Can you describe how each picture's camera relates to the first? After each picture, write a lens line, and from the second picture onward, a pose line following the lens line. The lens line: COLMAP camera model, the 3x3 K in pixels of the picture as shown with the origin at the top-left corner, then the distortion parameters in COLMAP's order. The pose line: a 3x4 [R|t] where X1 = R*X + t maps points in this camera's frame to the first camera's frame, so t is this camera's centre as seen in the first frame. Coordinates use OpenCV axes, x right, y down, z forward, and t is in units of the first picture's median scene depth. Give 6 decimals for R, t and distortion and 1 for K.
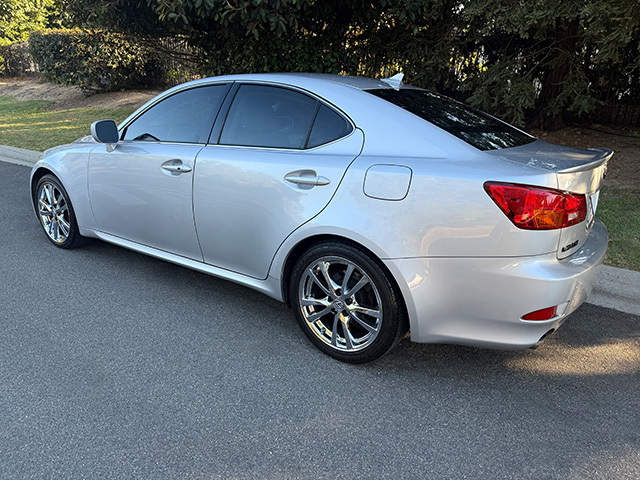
lens RADIAL K [[448.5, 0, 326.2], [0, 448.5, 236.4], [0, 0, 1]] dist [0.046659, -0.048536]
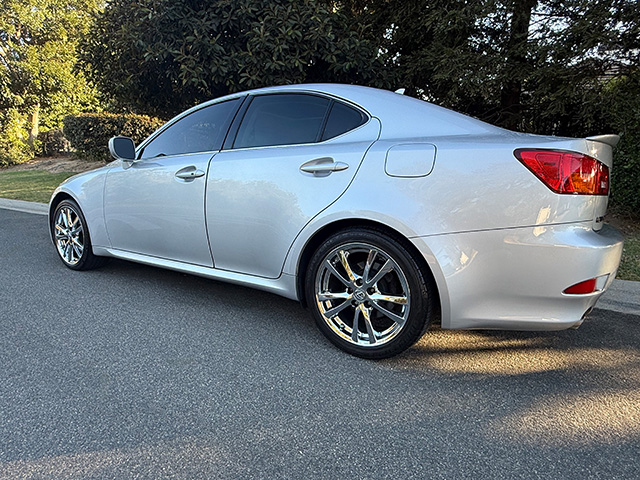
lens RADIAL K [[378.0, 0, 322.1], [0, 378.0, 237.0], [0, 0, 1]] dist [-0.009836, 0.009626]
pose [[0.999222, -0.015773, 0.036159, -0.077524], [0.020791, 0.989519, -0.142897, 0.139977], [-0.033526, 0.143537, 0.989077, 0.190059]]
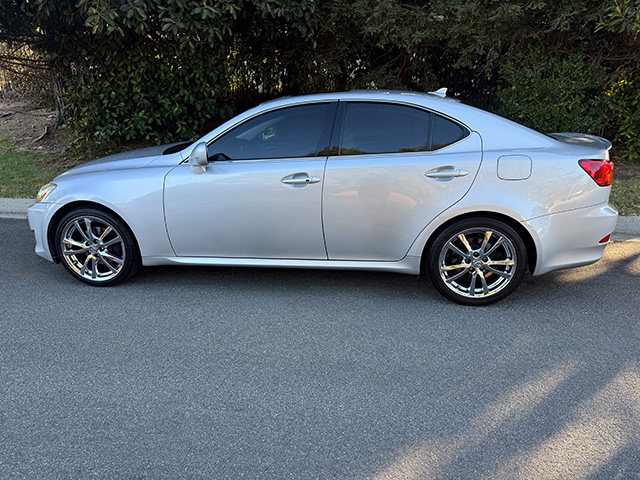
lens RADIAL K [[448.5, 0, 321.8], [0, 448.5, 239.0], [0, 0, 1]] dist [0.046659, -0.048536]
pose [[0.896714, -0.170310, 0.408532, -0.907409], [0.169500, 0.984778, 0.038490, -0.049633], [-0.408868, 0.034731, 0.911932, -0.037589]]
